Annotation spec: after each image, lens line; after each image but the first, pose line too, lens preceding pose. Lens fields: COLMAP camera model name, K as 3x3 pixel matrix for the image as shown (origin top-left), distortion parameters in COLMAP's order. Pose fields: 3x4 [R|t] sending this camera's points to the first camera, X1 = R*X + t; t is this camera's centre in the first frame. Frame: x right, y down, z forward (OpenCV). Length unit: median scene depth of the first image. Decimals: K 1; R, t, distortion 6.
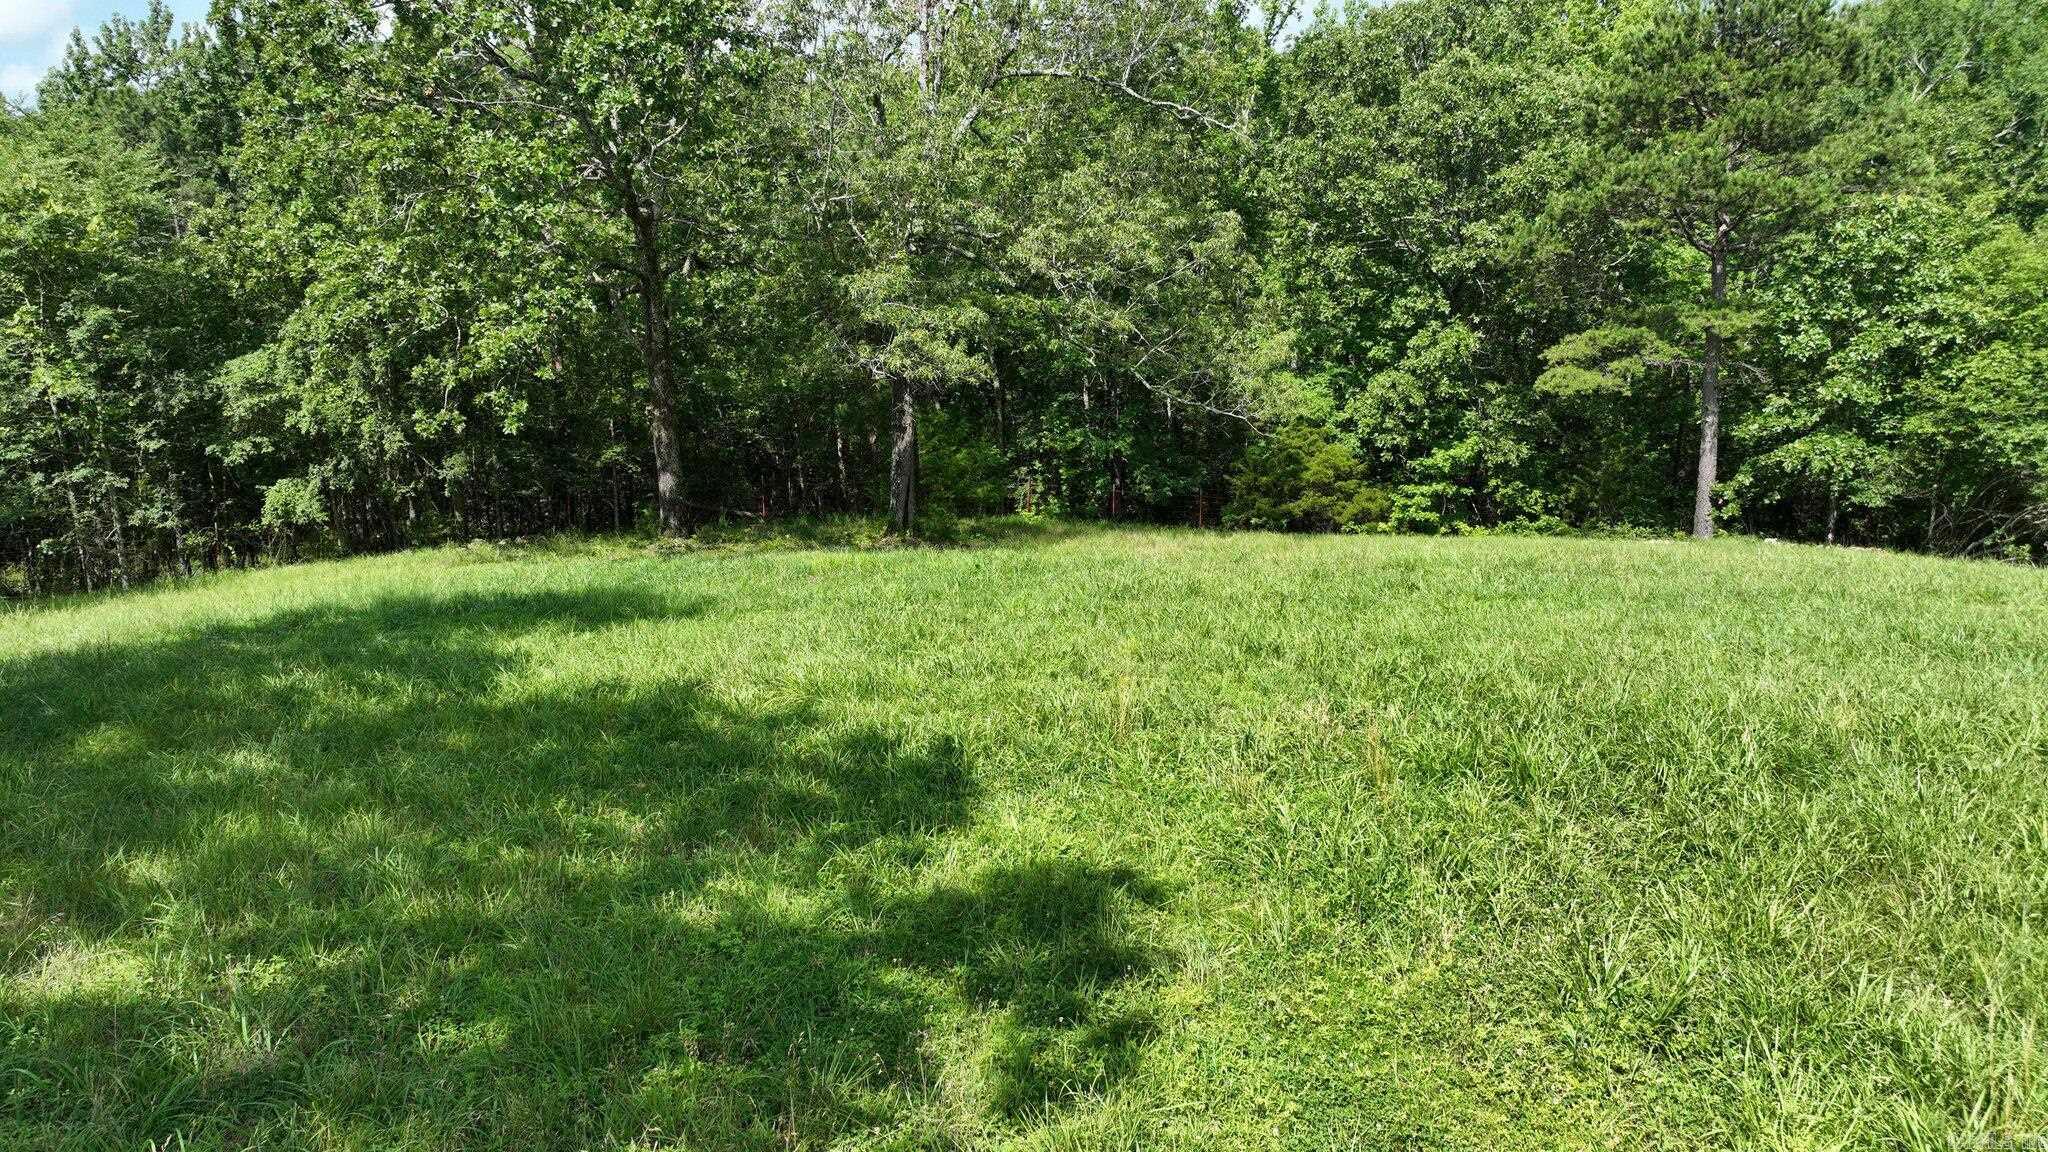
lens RADIAL K [[1448.9, 0, 1020.8], [0, 1448.9, 578.3], [0, 0, 1]] dist [-0.001480, 0.023039]
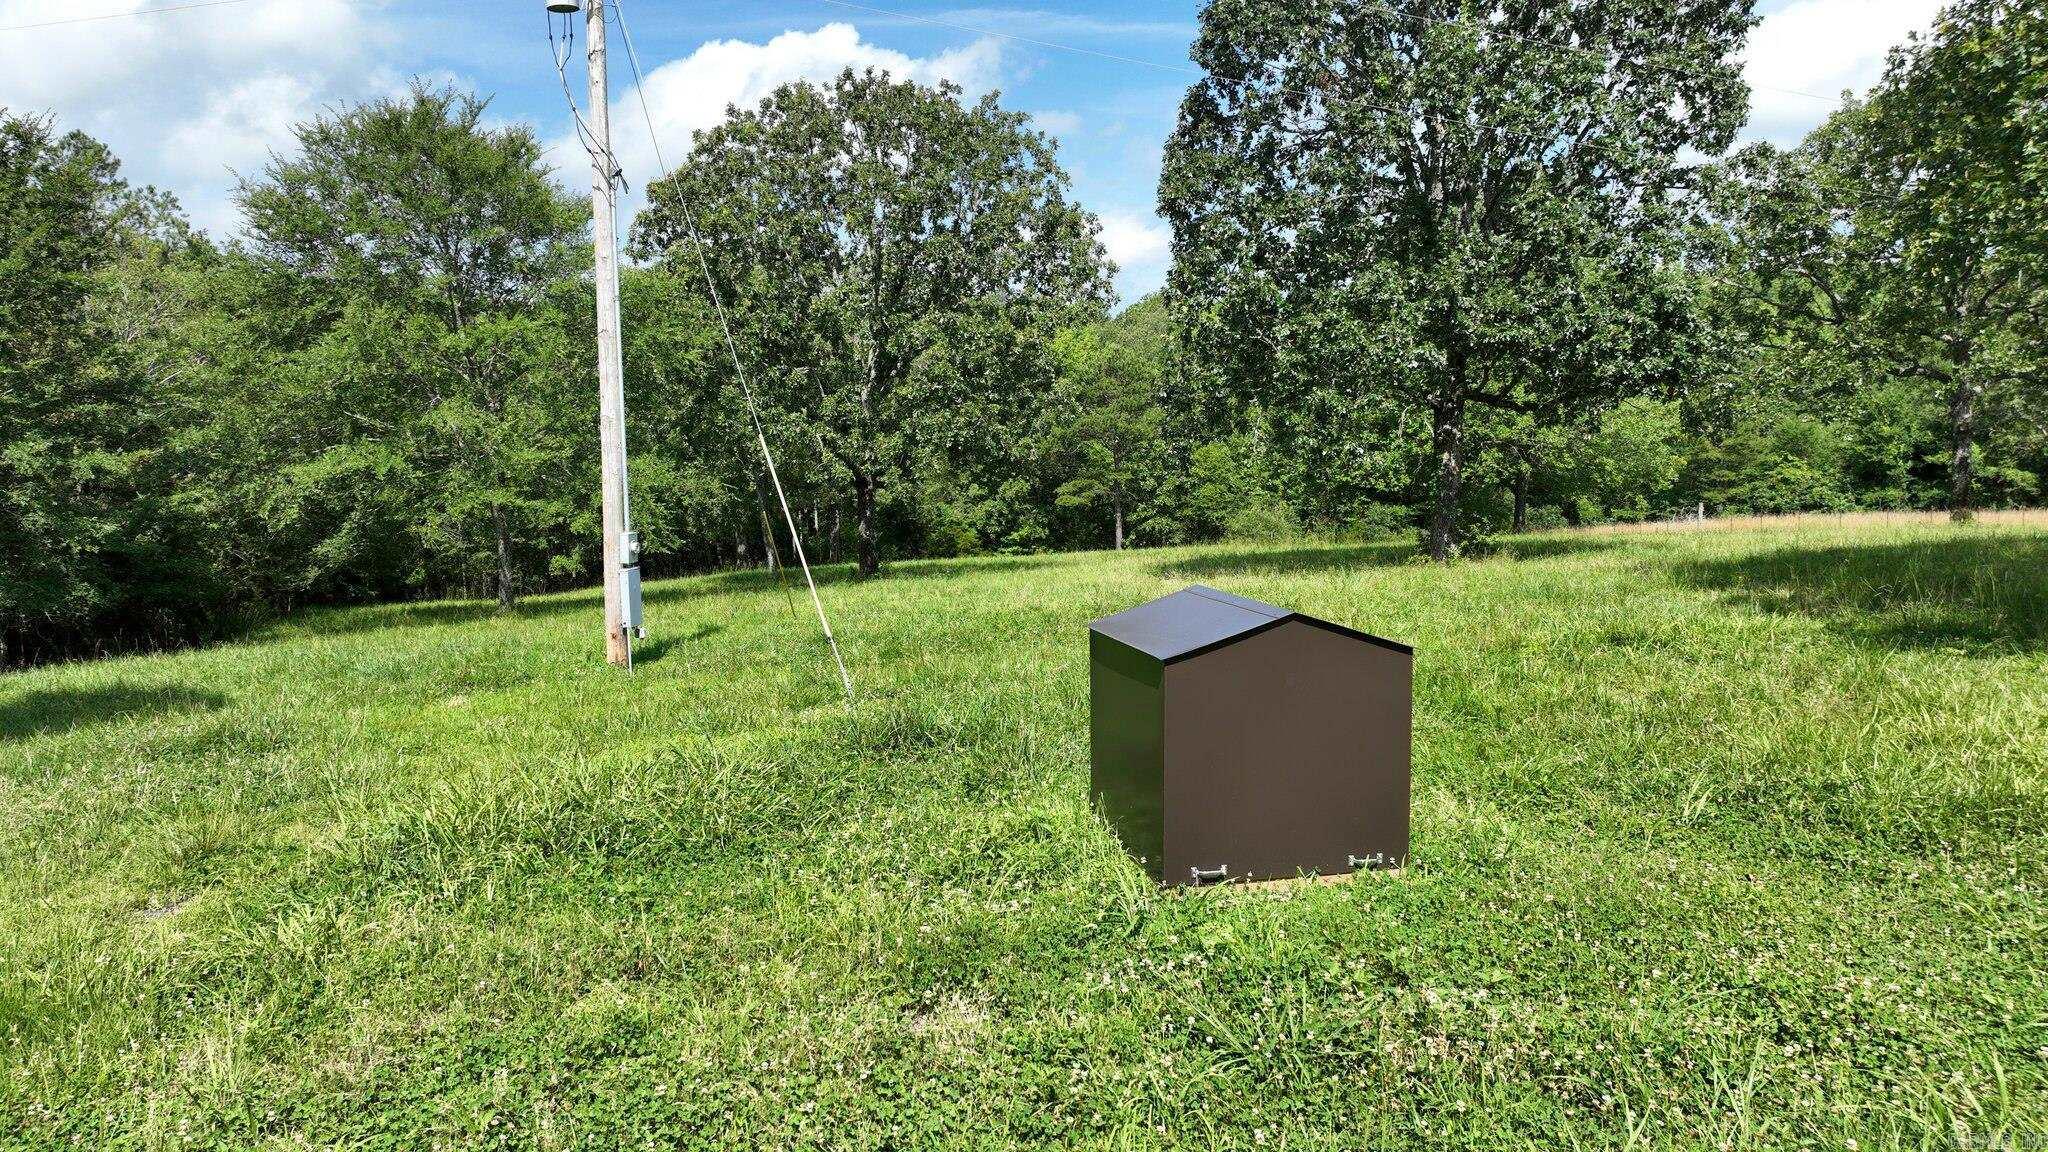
lens RADIAL K [[1448.9, 0, 1020.8], [0, 1448.9, 578.3], [0, 0, 1]] dist [-0.001480, 0.023039]
pose [[0.917032, -0.044298, 0.396346, -0.705005], [0.085915, 0.992421, -0.087863, 0.213369], [-0.389450, 0.114626, 0.913887, -1.262679]]
